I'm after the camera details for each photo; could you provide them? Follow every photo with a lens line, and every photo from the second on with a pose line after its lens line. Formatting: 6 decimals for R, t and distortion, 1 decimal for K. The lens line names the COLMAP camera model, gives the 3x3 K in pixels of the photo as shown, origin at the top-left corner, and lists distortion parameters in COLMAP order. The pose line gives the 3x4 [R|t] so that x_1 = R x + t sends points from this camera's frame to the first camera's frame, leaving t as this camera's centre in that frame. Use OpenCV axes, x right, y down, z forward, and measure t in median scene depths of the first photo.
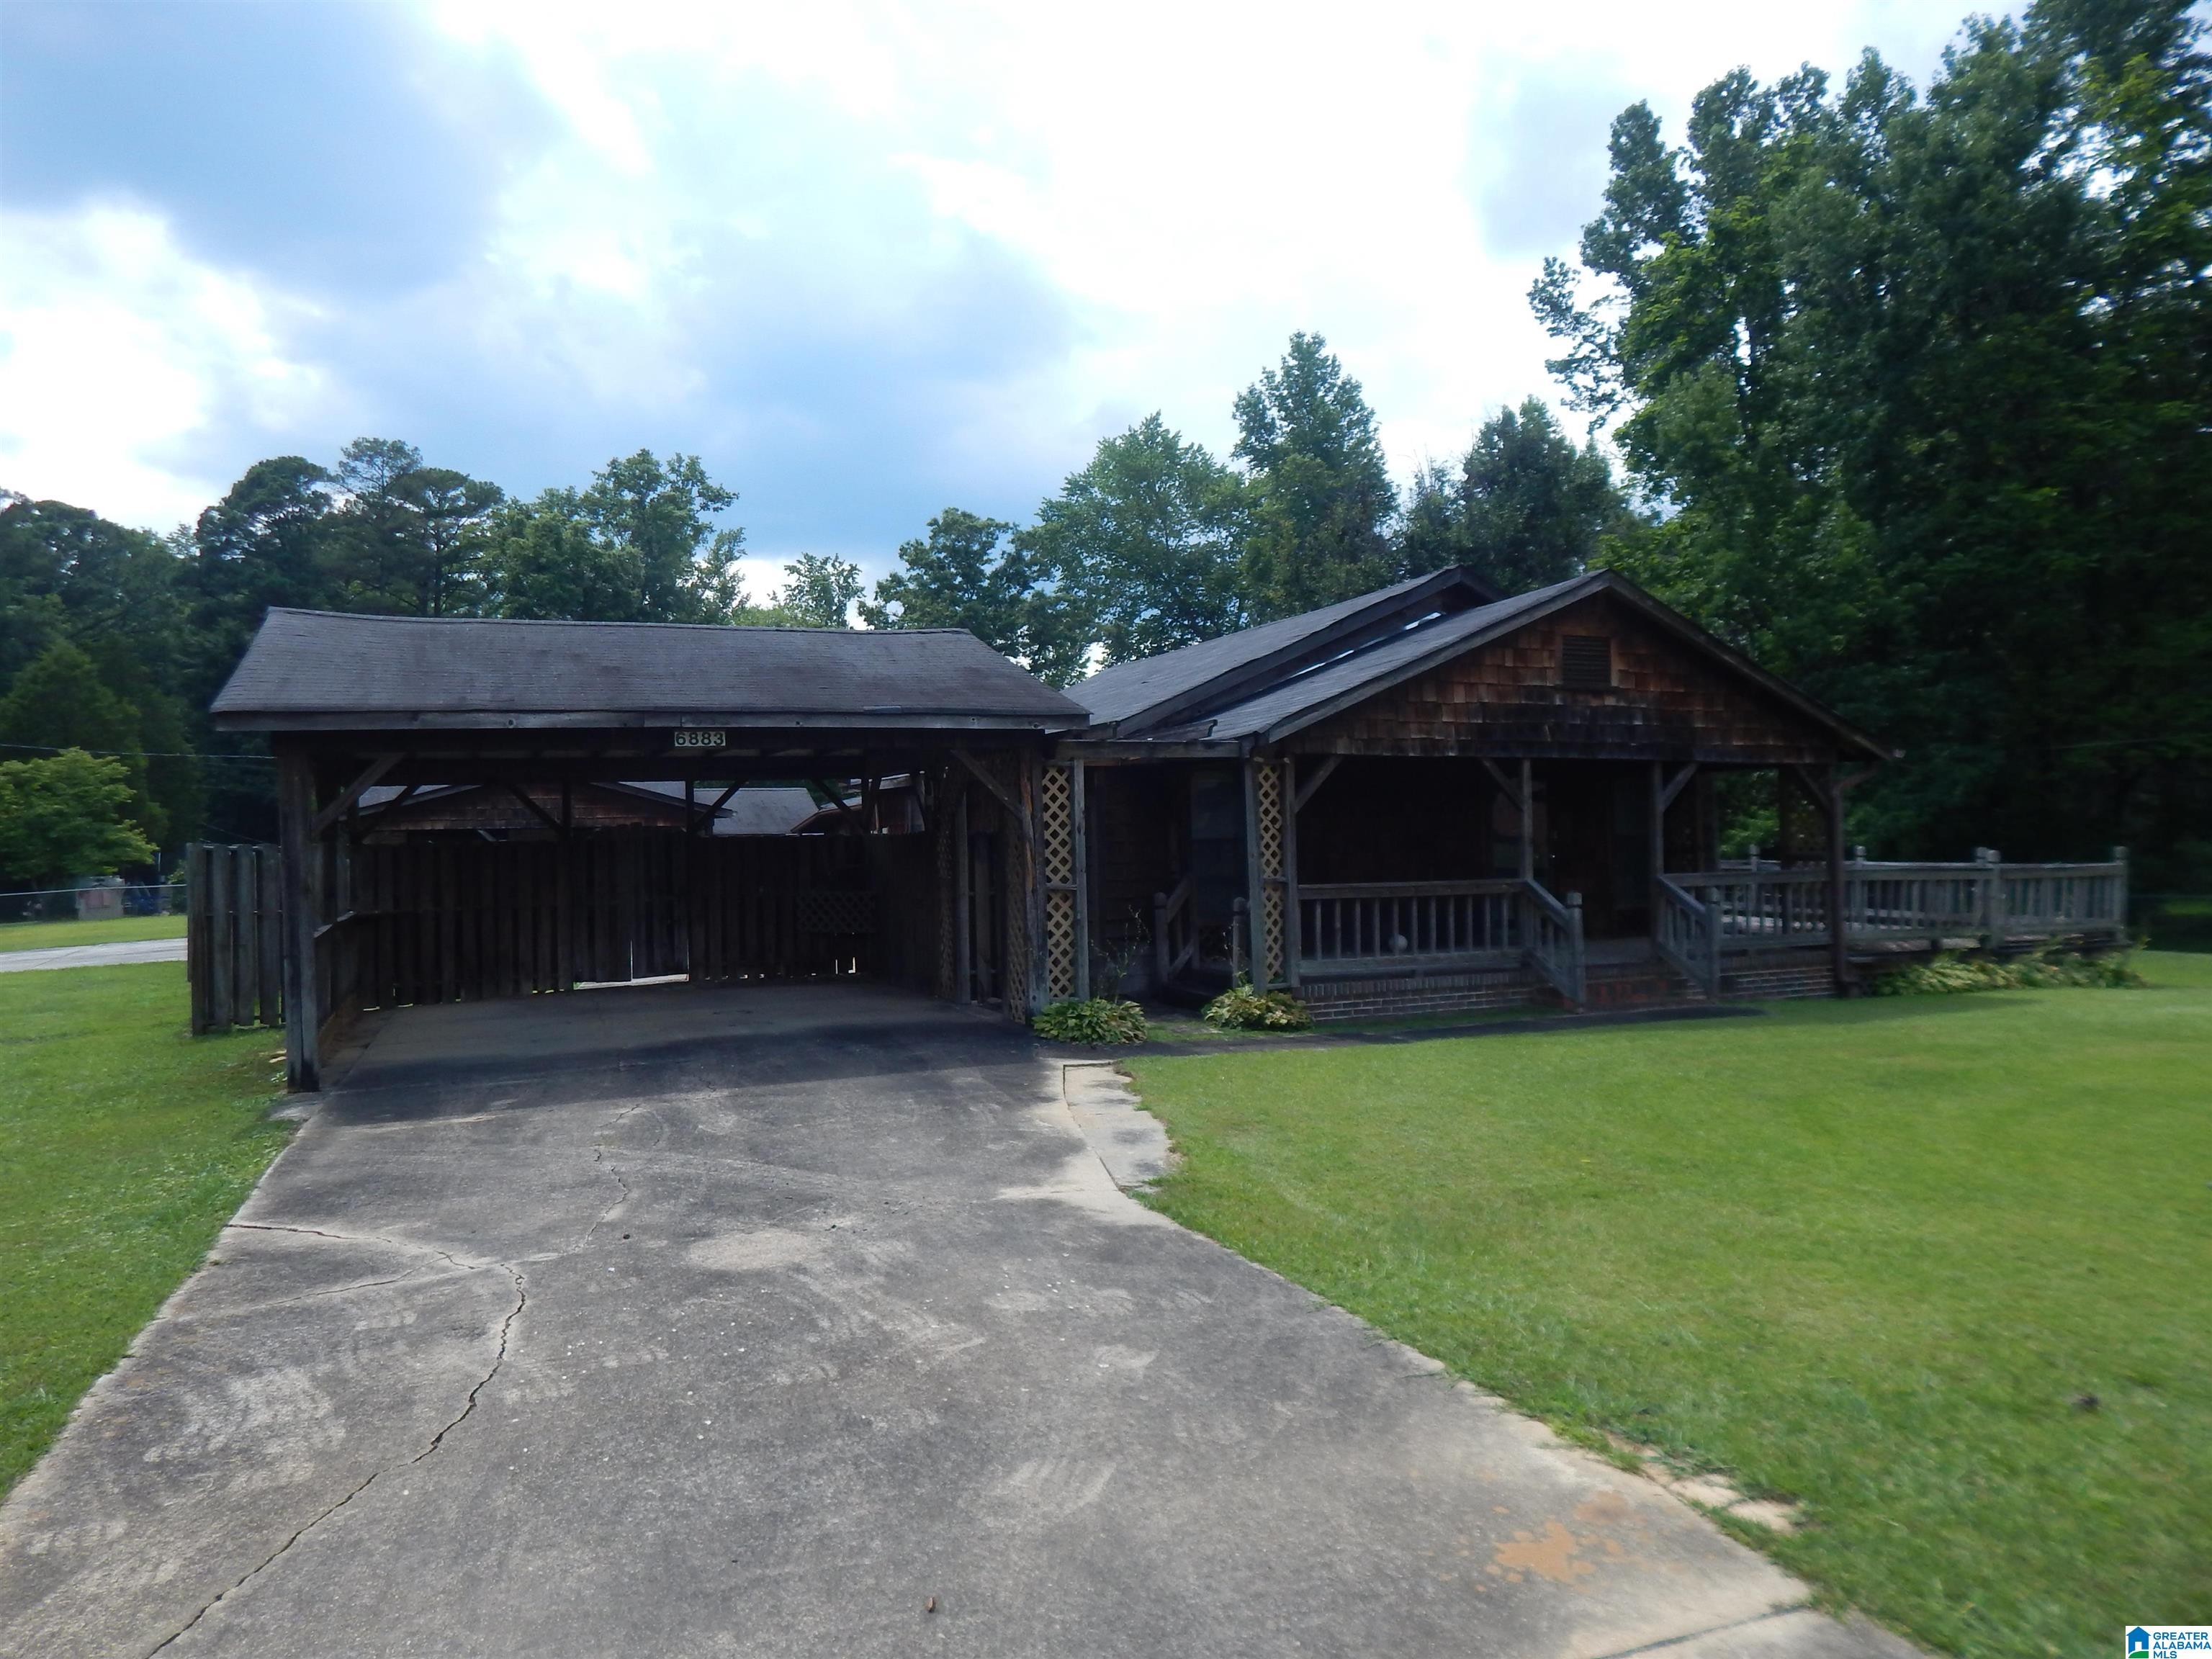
lens RADIAL K [[1460.3, 0, 1112.8], [0, 1460.3, 819.2], [0, 0, 1]] dist [-0.009657, -0.003285]
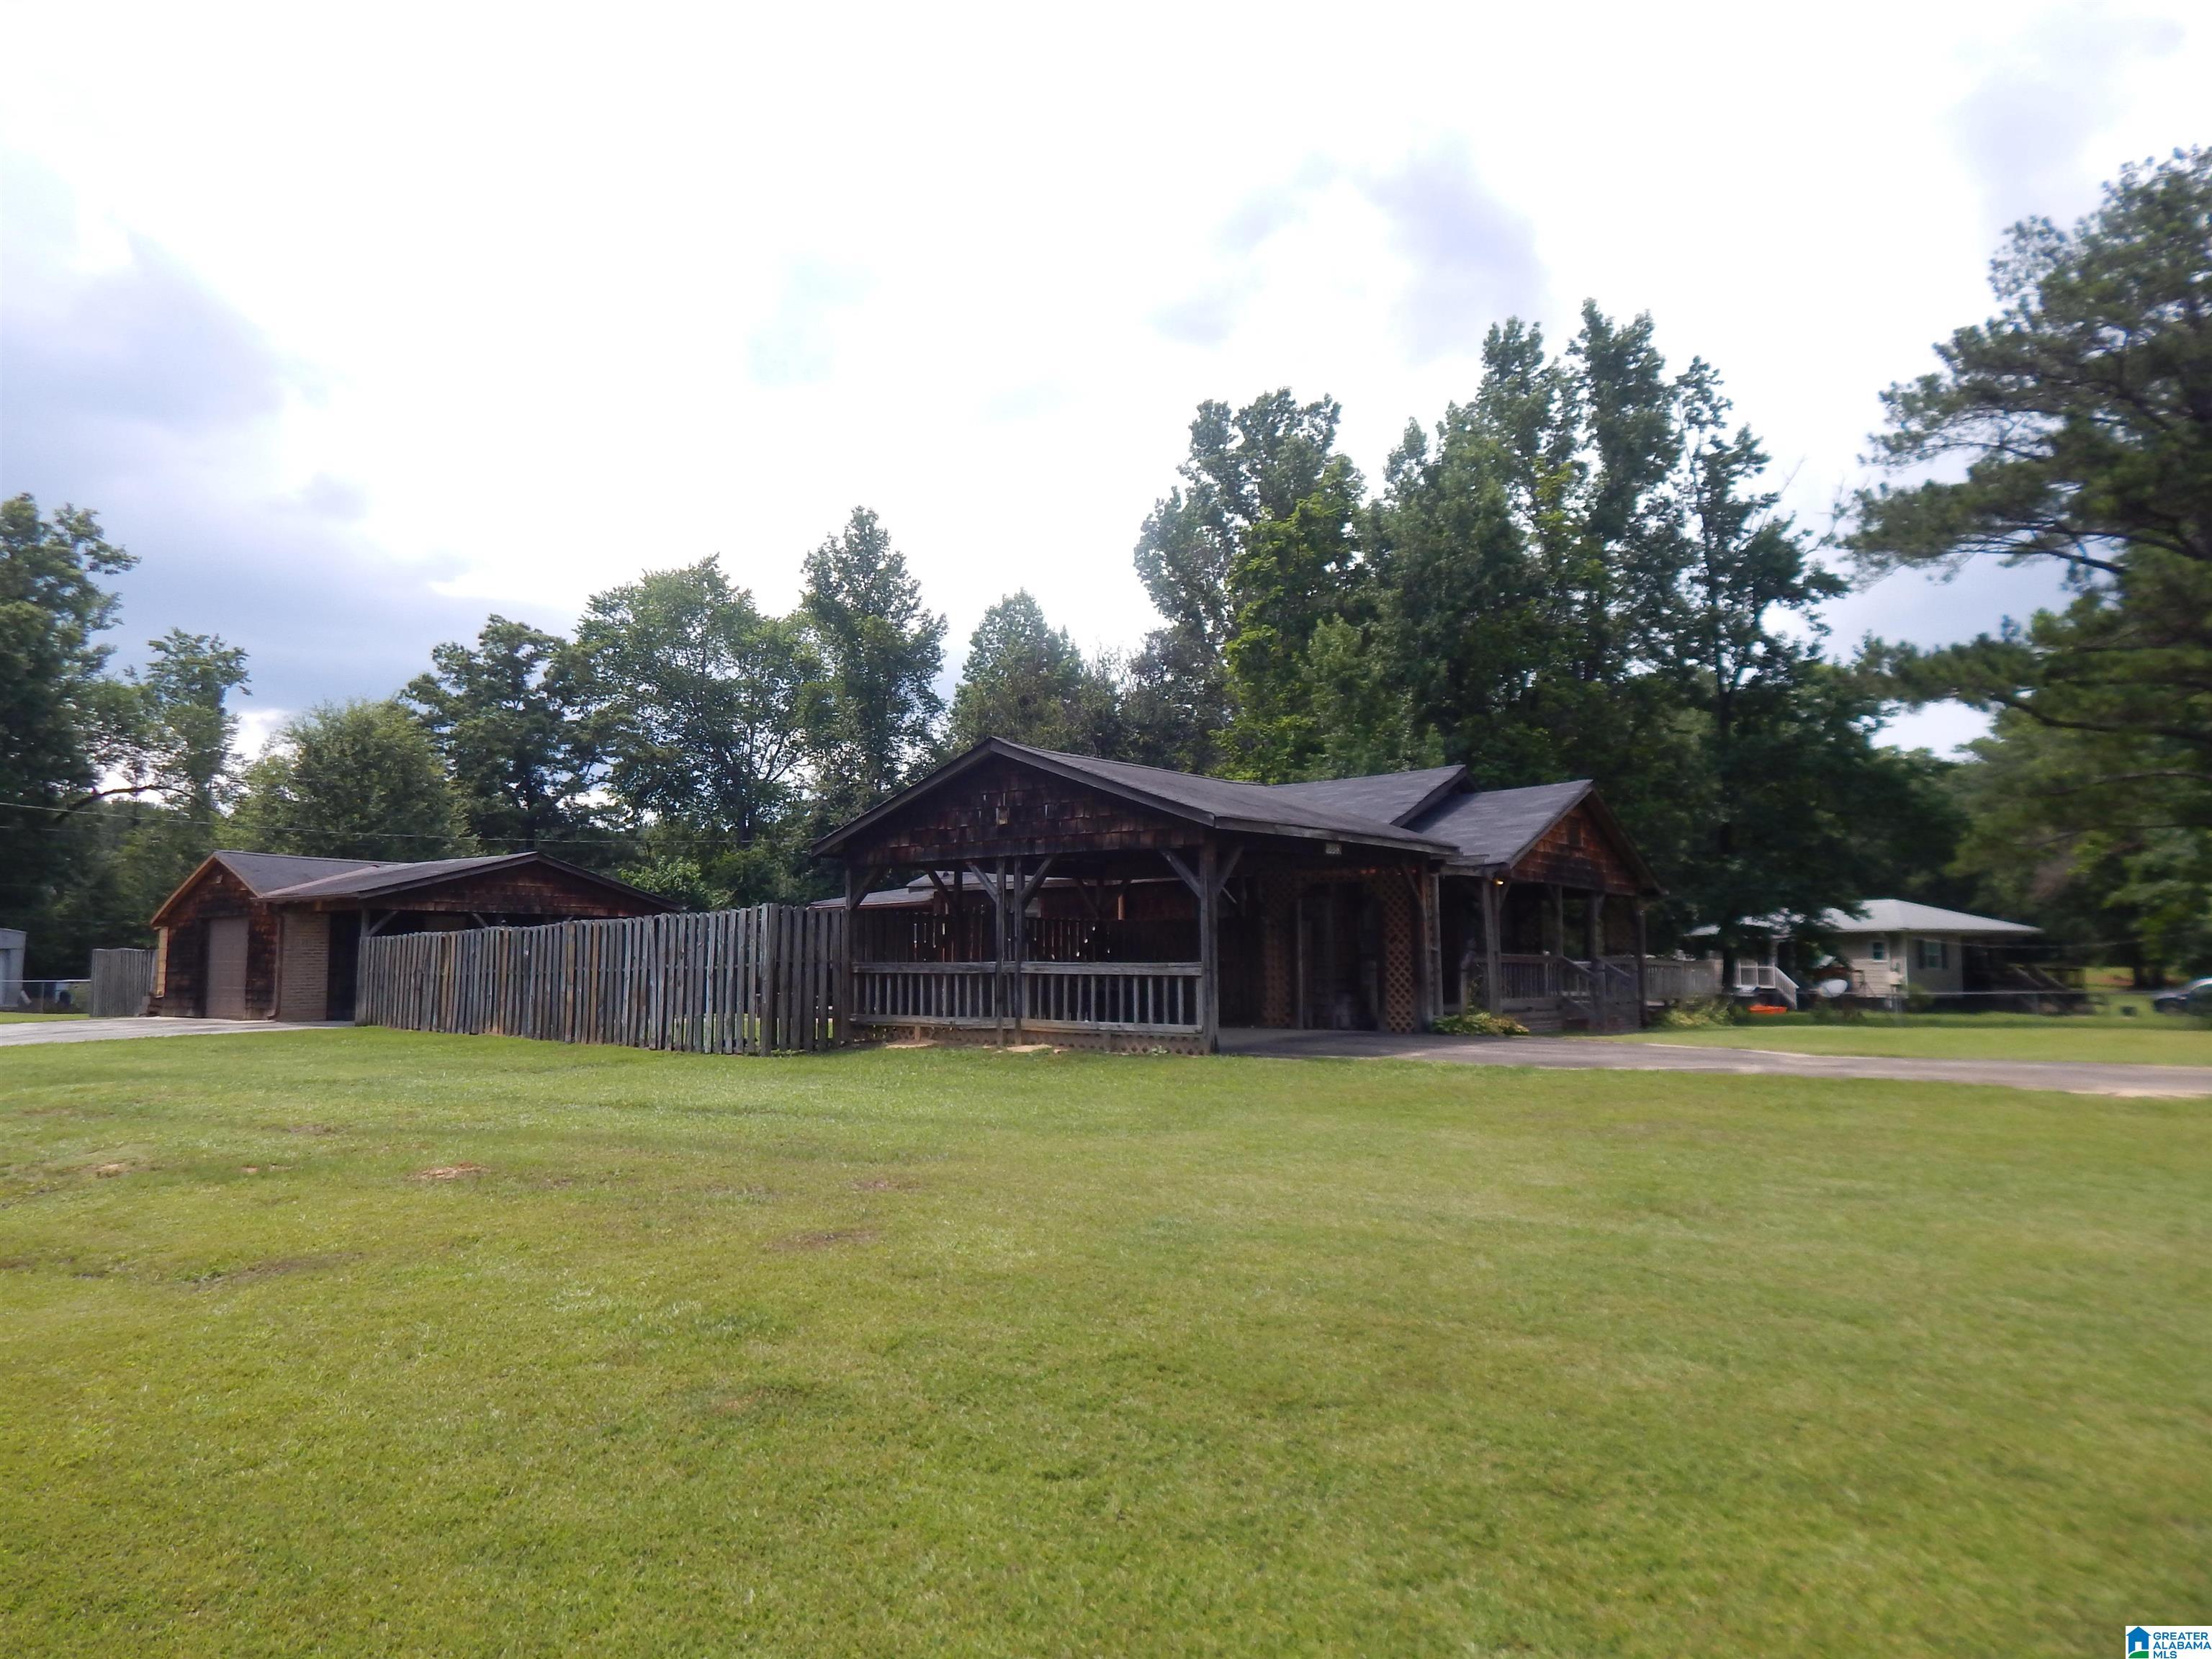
lens RADIAL K [[1496.2, 0, 1106.0], [0, 1496.2, 829.5], [0, 0, 1]] dist [0.004694, 0.000545]
pose [[0.878343, 0.056315, 0.474702, -0.518737], [-0.016228, 0.995977, -0.088129, 0.033334], [-0.477755, 0.069704, 0.875723, -0.190087]]
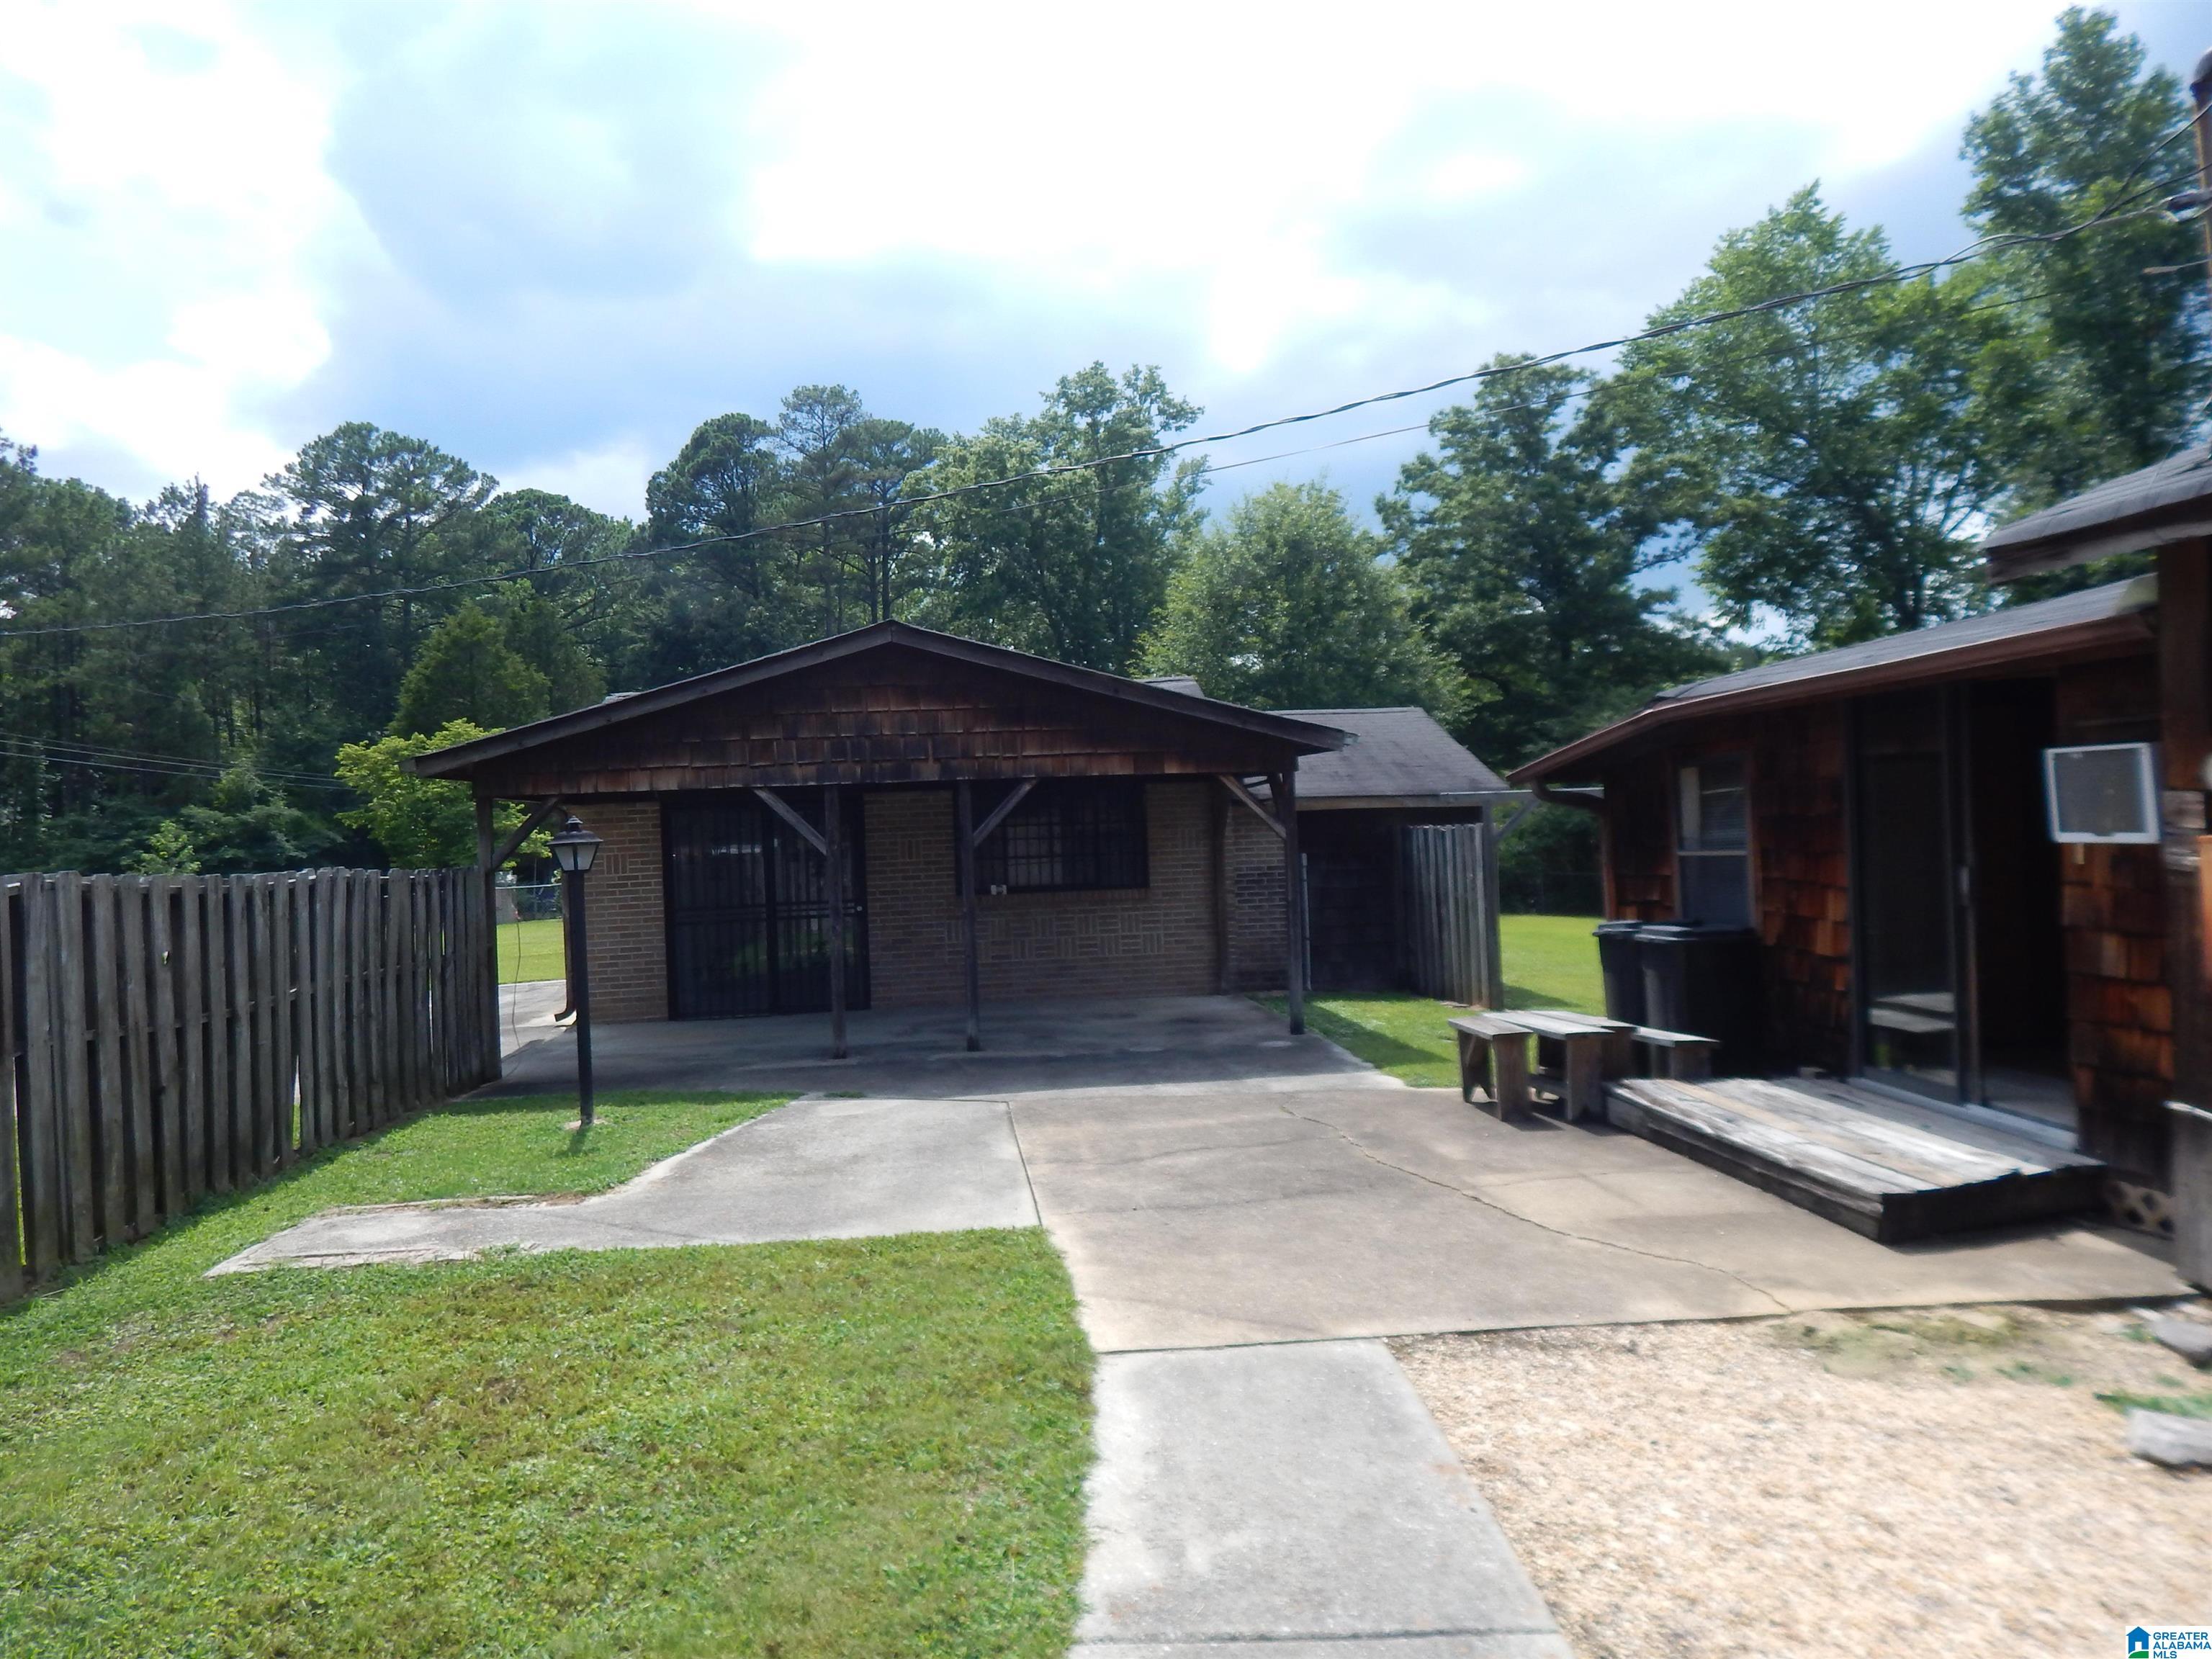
lens RADIAL K [[1417.3, 0, 1116.6], [0, 1417.3, 890.3], [0, 0, 1]] dist [-0.026671, 0.001823]
pose [[0.955593, -0.001136, -0.294686, -0.202571], [0.020367, 0.997856, 0.062200, 0.011462], [0.293983, -0.065440, 0.953568, 0.592105]]
